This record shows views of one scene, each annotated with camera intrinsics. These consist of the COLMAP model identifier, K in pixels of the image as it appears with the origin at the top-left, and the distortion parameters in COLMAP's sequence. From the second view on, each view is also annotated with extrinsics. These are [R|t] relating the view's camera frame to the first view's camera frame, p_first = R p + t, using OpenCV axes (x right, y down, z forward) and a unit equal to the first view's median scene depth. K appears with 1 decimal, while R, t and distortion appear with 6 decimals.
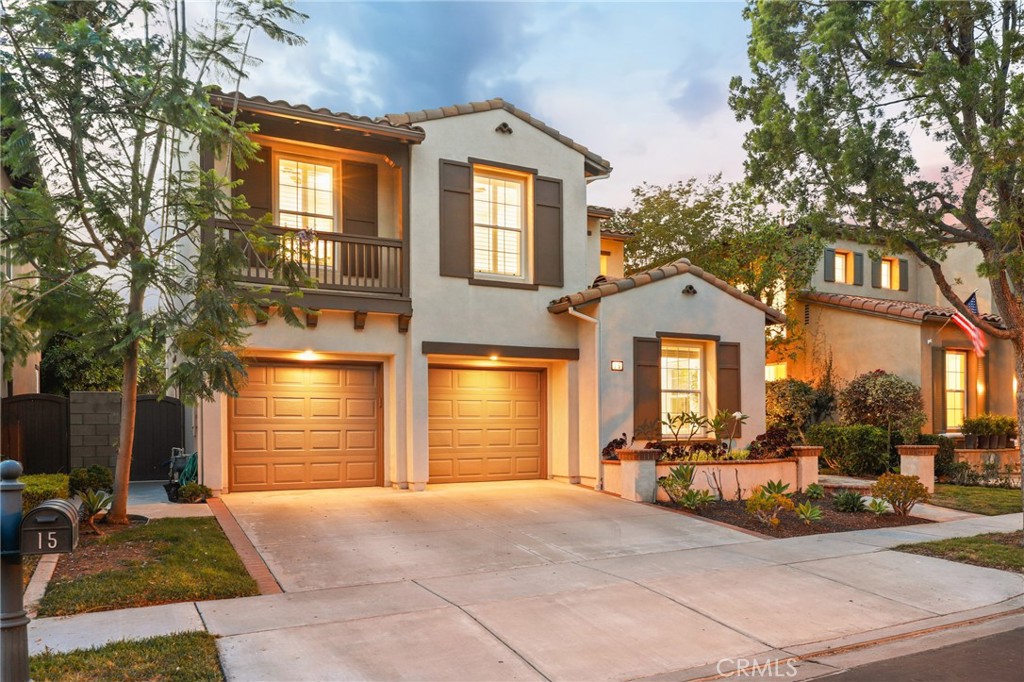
lens RADIAL K [[784.7, 0, 512.0], [0, 784.7, 341.0], [0, 0, 1]] dist [0.003022, 0.000656]
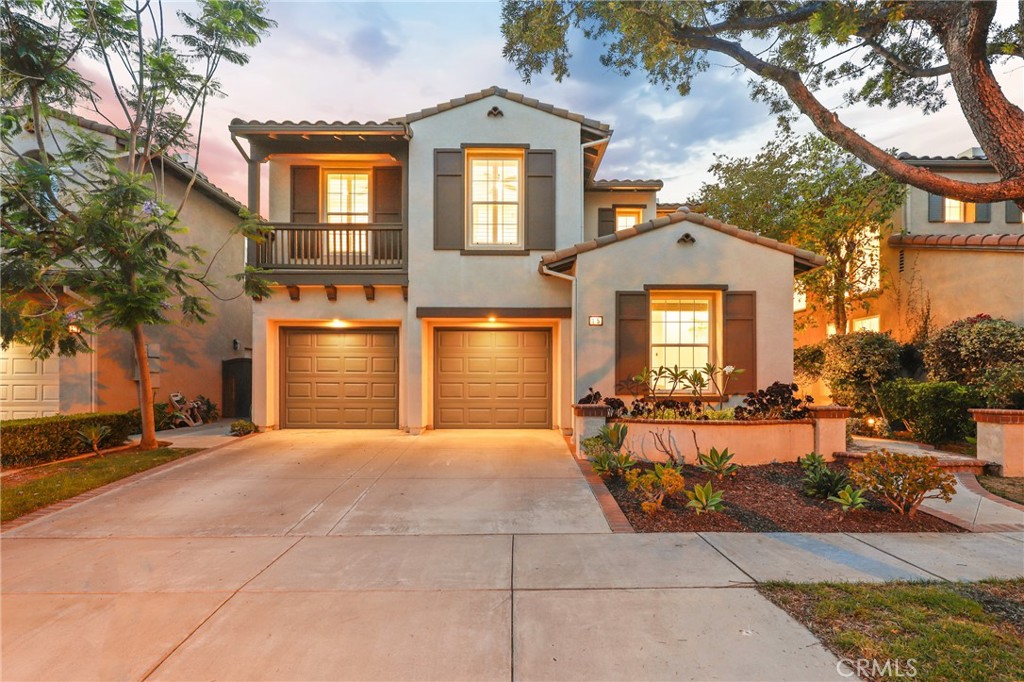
lens RADIAL K [[495.6, 0, 512.0], [0, 495.6, 341.0], [0, 0, 1]] dist [0.002181, 0.000458]
pose [[0.888006, -0.030691, -0.458807, 0.325052], [0.042790, 0.998956, 0.015995, 0.042050], [0.457837, -0.033836, 0.888392, 0.382505]]
